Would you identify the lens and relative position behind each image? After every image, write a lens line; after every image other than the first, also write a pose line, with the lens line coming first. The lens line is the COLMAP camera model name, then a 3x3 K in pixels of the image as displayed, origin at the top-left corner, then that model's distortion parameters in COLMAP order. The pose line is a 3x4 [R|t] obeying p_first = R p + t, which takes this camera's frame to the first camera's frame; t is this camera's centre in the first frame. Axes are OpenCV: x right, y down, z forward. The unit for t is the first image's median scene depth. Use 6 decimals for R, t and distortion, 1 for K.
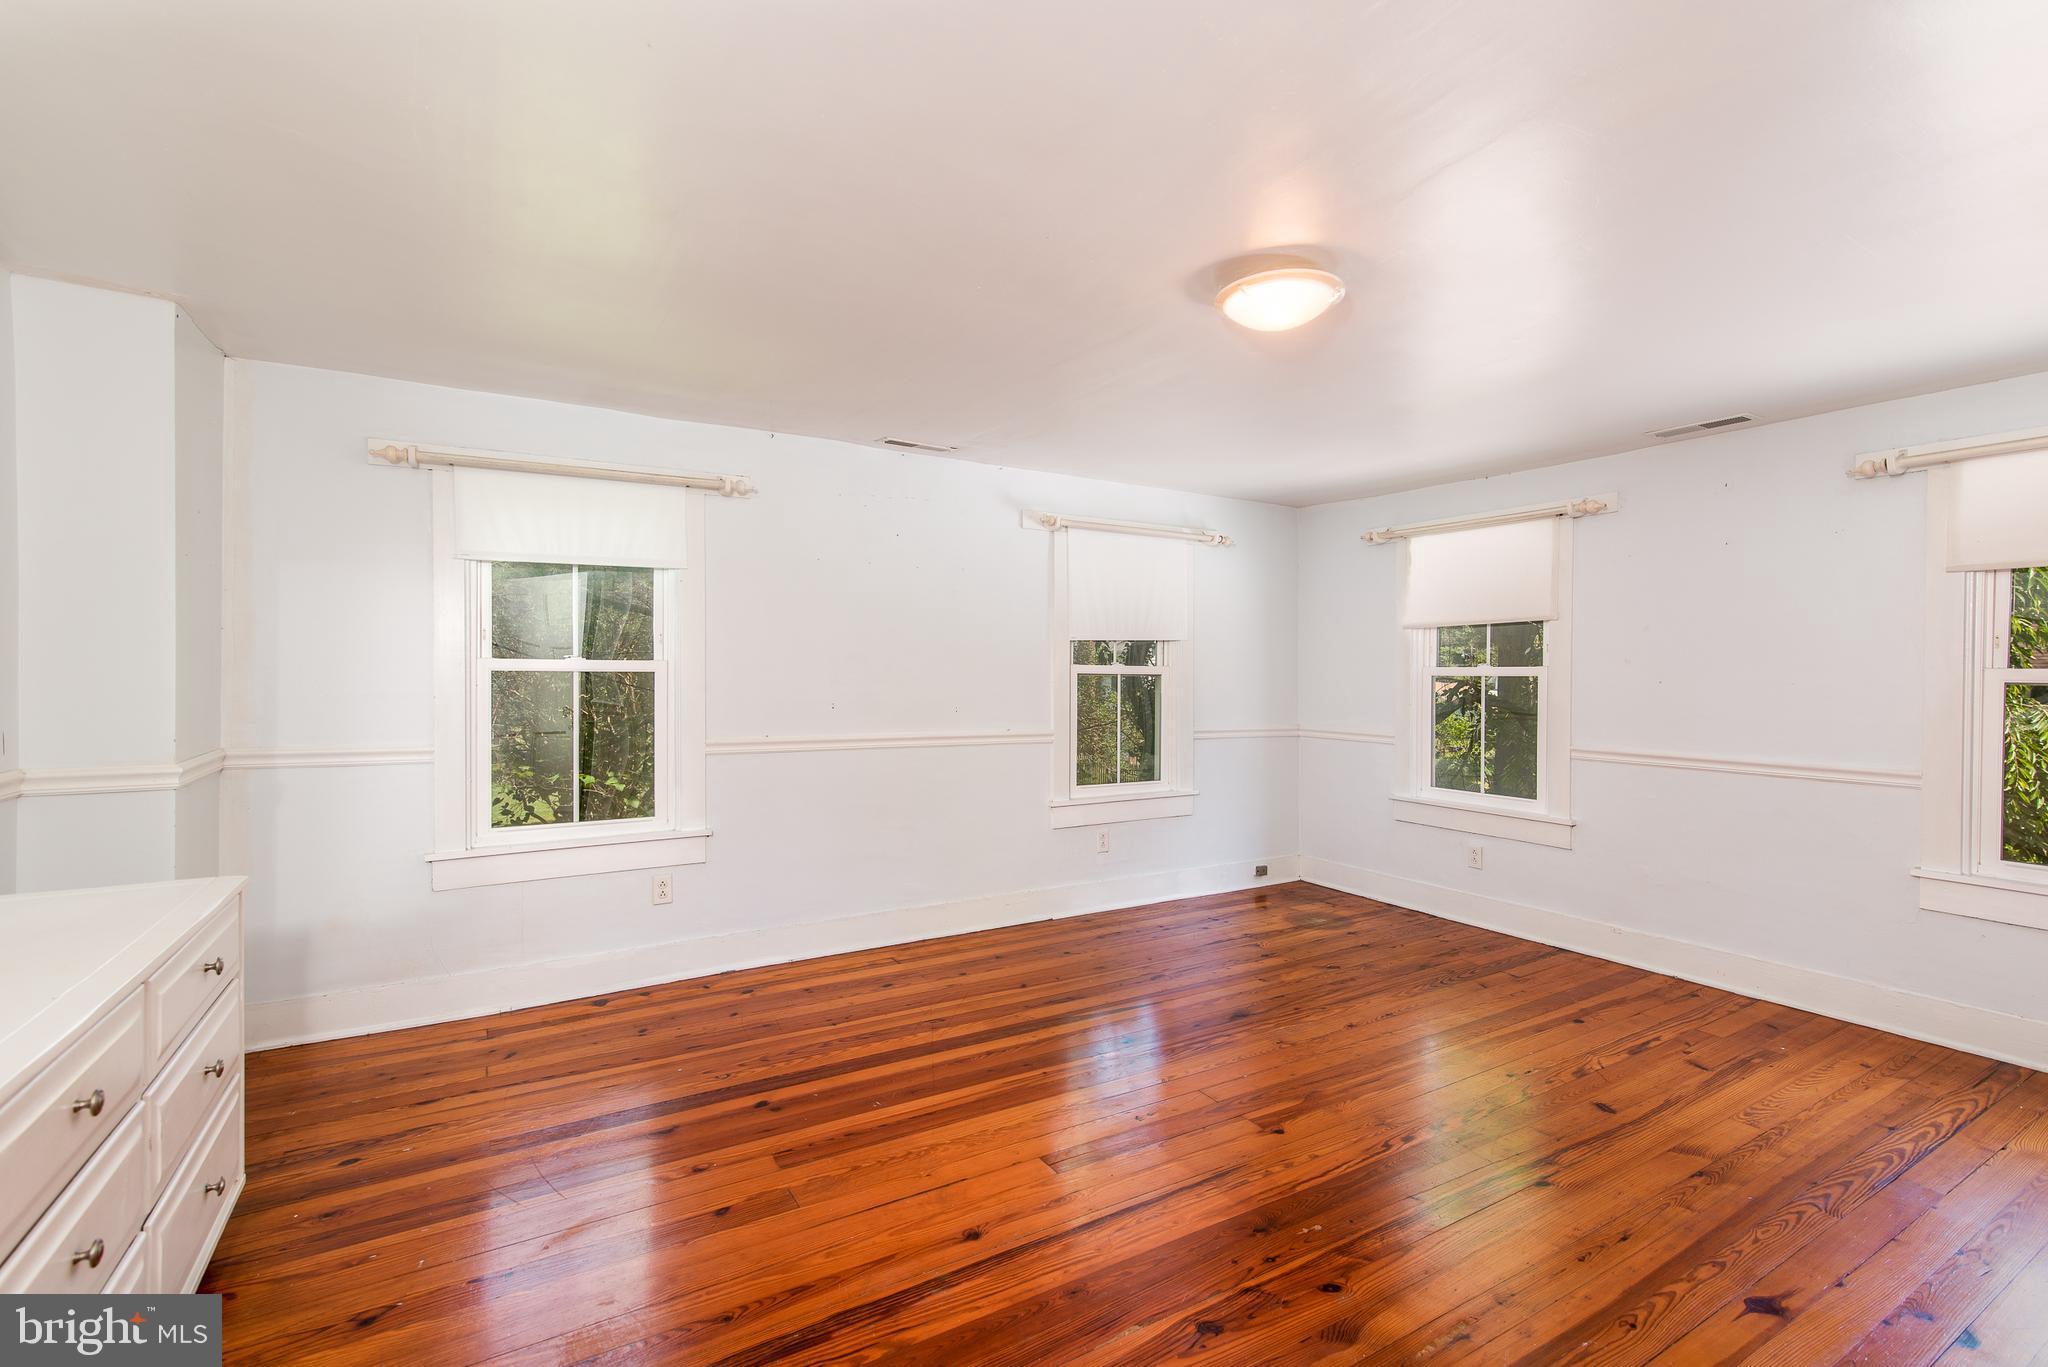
lens RADIAL K [[922.2, 0, 1046.0], [0, 922.2, 689.2], [0, 0, 1]] dist [0.019042, -0.001989]
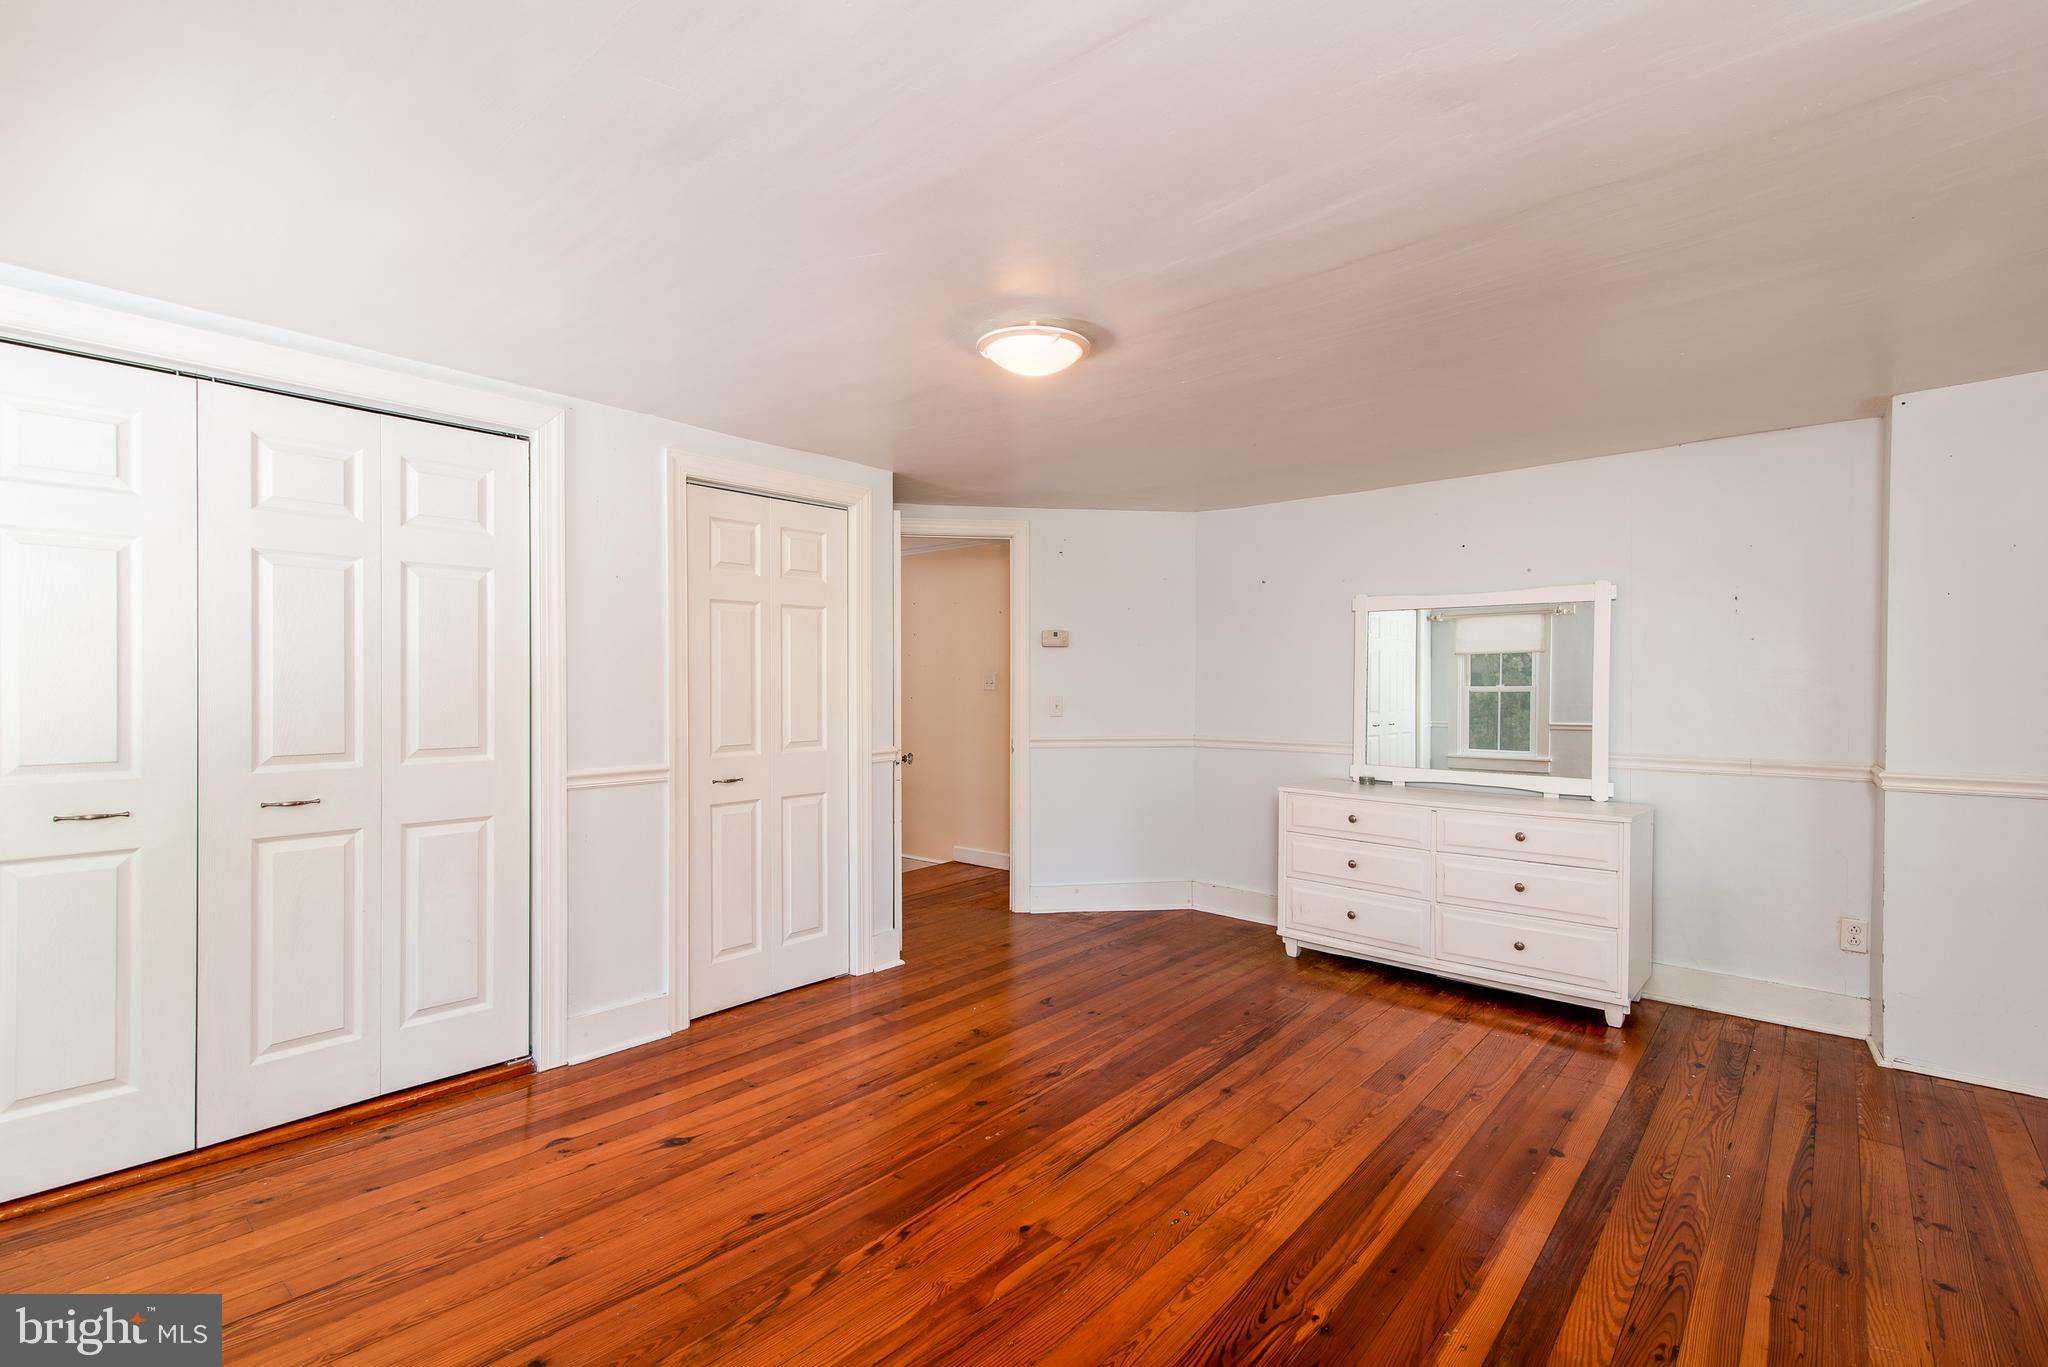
lens RADIAL K [[922.2, 0, 1032.4], [0, 922.2, 687.0], [0, 0, 1]] dist [0.019042, -0.001989]
pose [[-0.956896, -0.008661, -0.290301, 0.533635], [-0.011922, 0.999884, 0.009467, -0.029354], [0.290185, 0.012520, -0.956889, 1.948778]]
